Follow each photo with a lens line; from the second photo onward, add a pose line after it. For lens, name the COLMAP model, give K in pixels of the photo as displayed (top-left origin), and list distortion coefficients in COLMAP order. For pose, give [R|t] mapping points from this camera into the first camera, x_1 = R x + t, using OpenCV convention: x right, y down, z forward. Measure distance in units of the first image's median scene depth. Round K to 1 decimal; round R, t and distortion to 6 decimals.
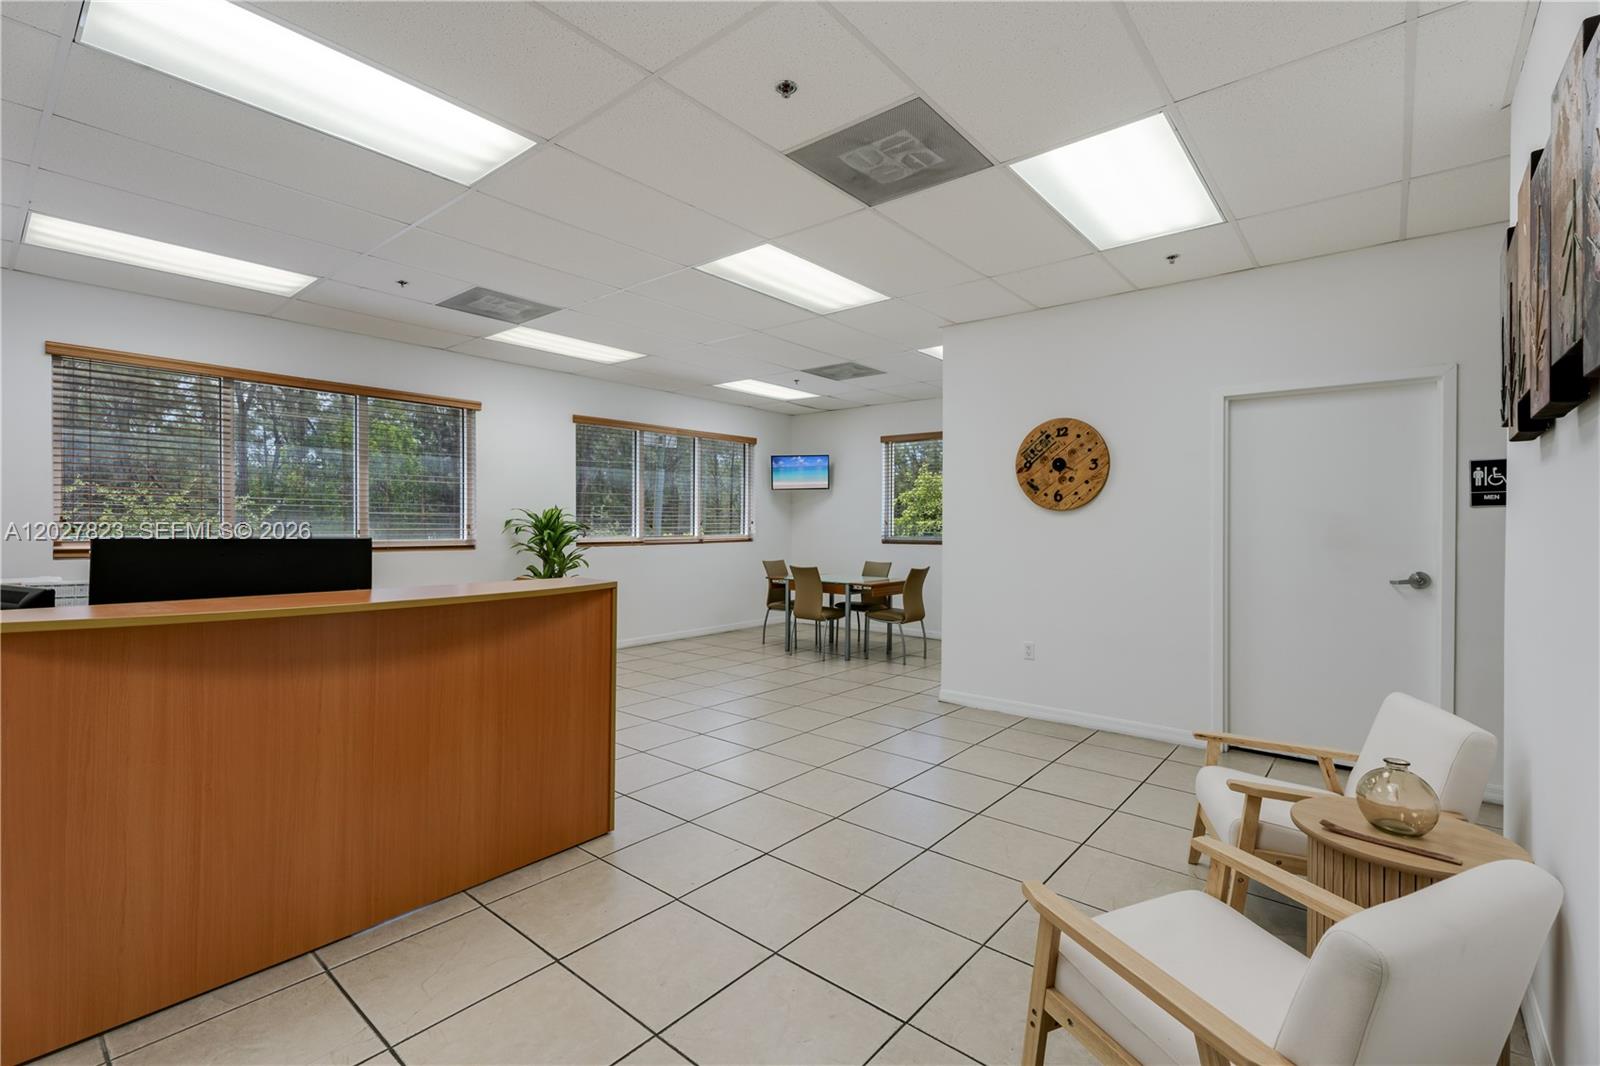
lens RADIAL K [[710.8, 0, 800.3], [0, 710.8, 527.6], [0, 0, 1]] dist [0.003286, -0.001042]
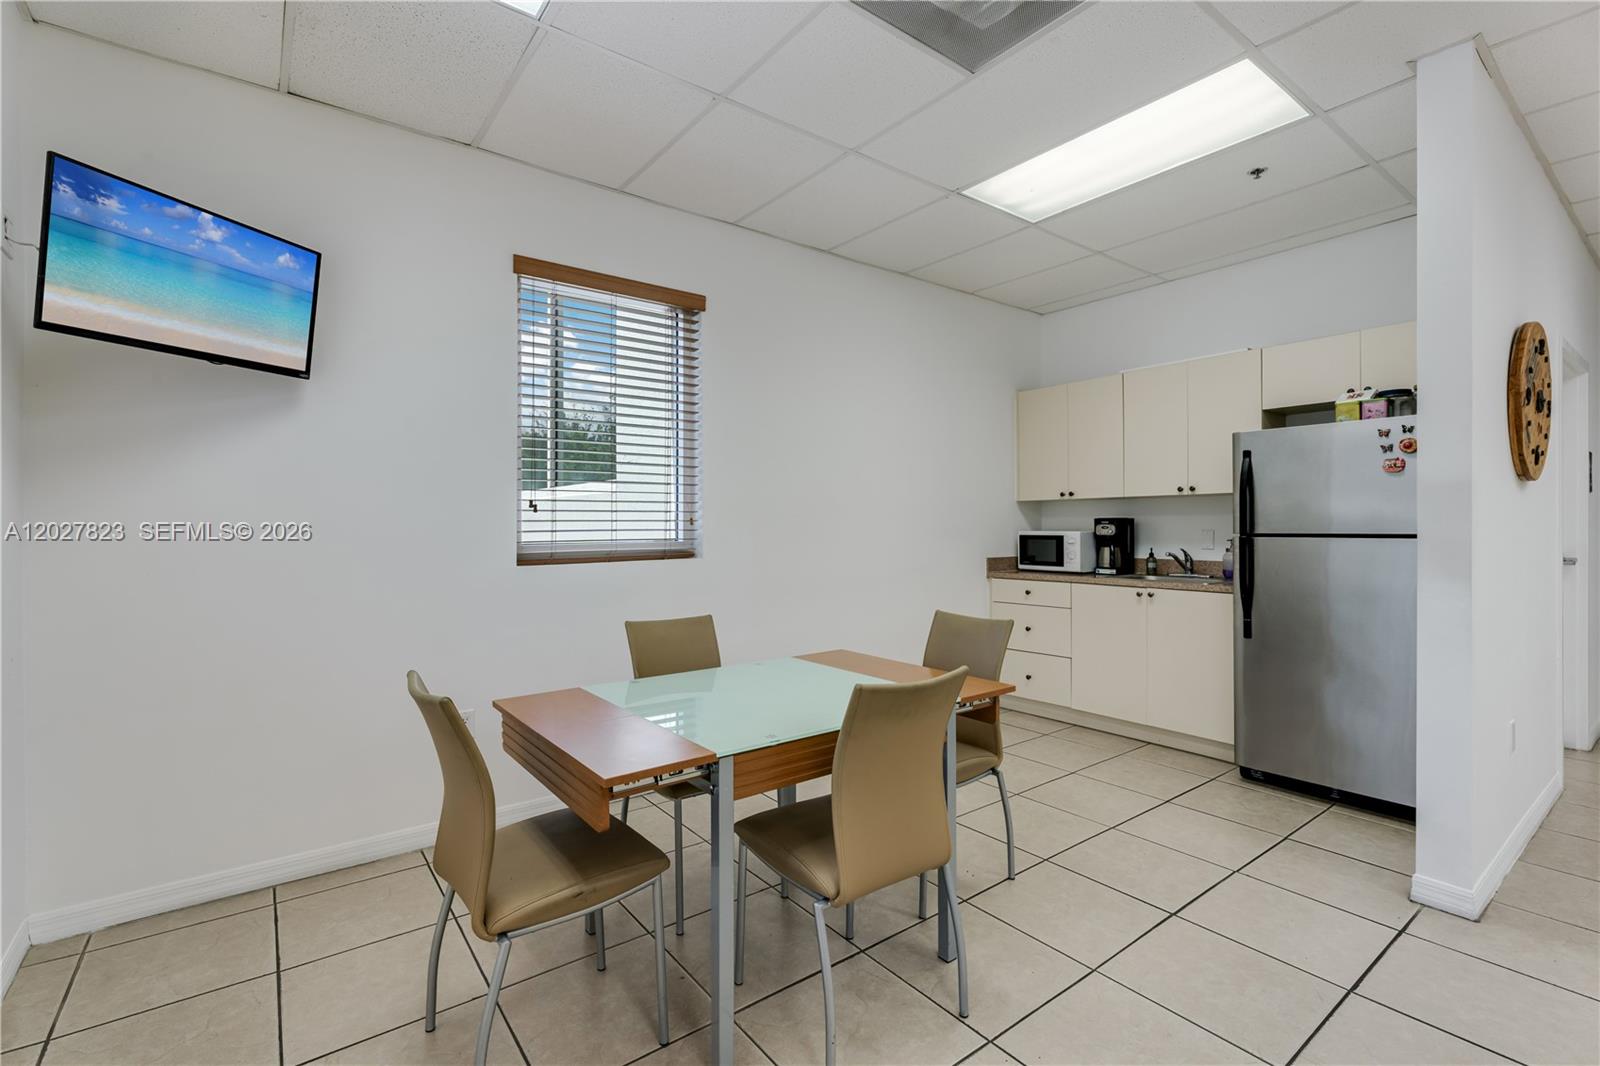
lens RADIAL K [[710.8, 0, 790.6], [0, 710.8, 531.1], [0, 0, 1]] dist [0.003286, -0.001042]
pose [[0.226982, -0.005566, 0.973883, -0.186448], [0.009105, 0.999952, 0.003593, 0.005612], [-0.973856, 0.008052, 0.227022, 0.757082]]
